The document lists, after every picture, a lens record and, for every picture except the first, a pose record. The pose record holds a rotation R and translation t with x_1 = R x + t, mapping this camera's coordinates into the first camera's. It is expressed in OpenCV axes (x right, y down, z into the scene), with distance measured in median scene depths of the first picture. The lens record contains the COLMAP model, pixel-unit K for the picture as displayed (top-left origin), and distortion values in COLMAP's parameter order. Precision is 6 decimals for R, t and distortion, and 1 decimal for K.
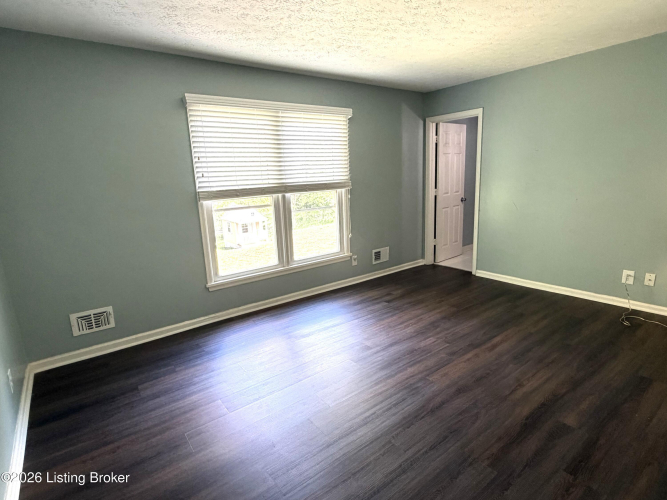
lens RADIAL K [[356.6, 0, 333.5], [0, 356.6, 250.0], [0, 0, 1]] dist [-0.000158, 0.000043]
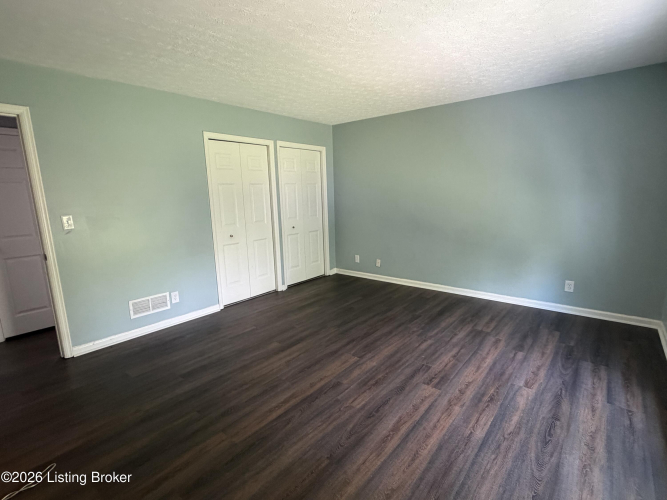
lens RADIAL K [[331.3, 0, 333.5], [0, 331.3, 250.0], [0, 0, 1]] dist [-0.000093, -0.000010]
pose [[-0.970843, 0.105878, -0.215067, 0.495034], [0.016742, 0.924929, 0.379770, -0.382323], [0.239131, 0.365097, -0.899734, 1.675769]]
